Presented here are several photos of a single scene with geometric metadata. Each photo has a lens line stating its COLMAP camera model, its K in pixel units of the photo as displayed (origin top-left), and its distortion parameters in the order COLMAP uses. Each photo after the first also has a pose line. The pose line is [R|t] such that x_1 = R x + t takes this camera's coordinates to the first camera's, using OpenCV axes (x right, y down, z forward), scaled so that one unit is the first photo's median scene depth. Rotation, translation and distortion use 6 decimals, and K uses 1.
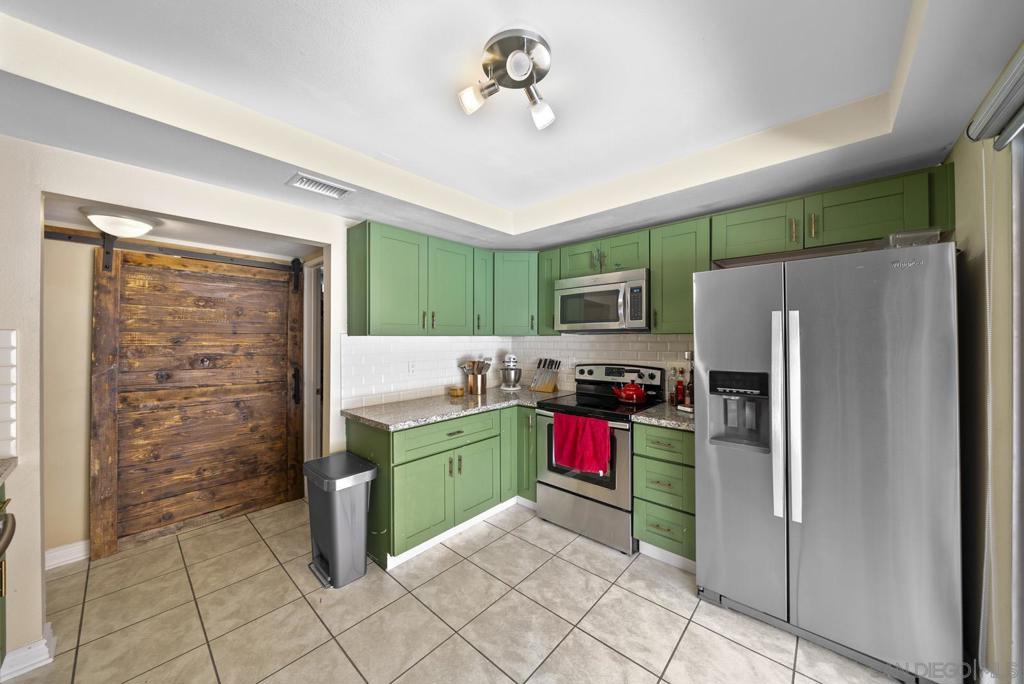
lens RADIAL K [[354.9, 0, 505.0], [0, 354.9, 340.8], [0, 0, 1]] dist [0.000621, 0.000066]
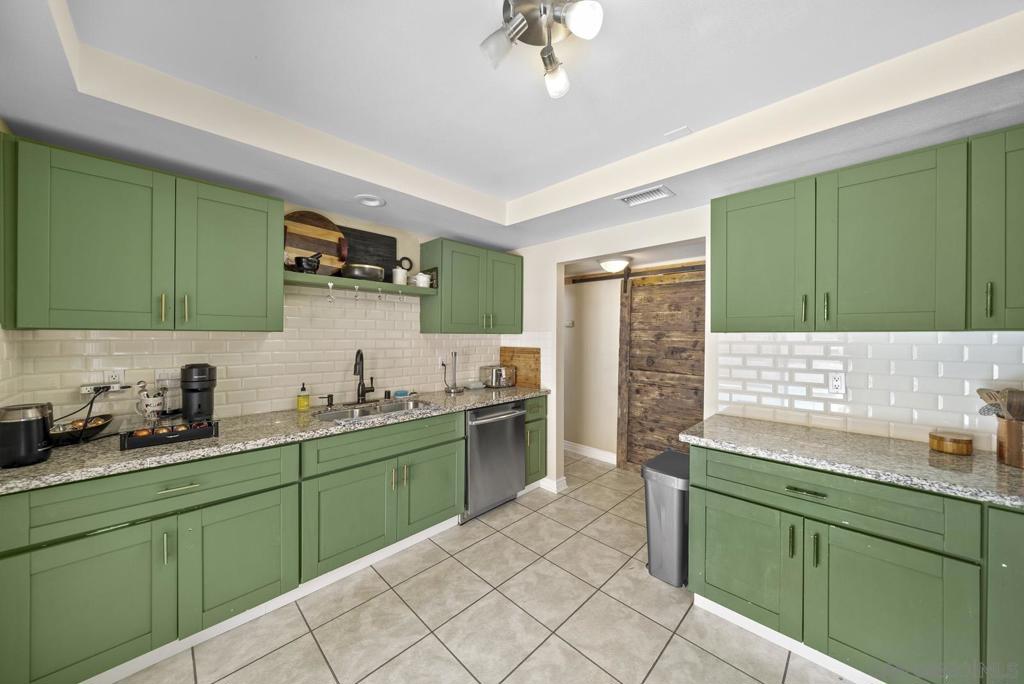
lens RADIAL K [[354.2, 0, 511.3], [0, 354.2, 336.8], [0, 0, 1]] dist [0.000482, 0.000008]
pose [[-0.039204, 0.006253, -0.999212, 0.491309], [-0.004333, 0.999970, 0.006428, -0.006637], [0.999222, 0.004581, -0.039176, 0.528137]]
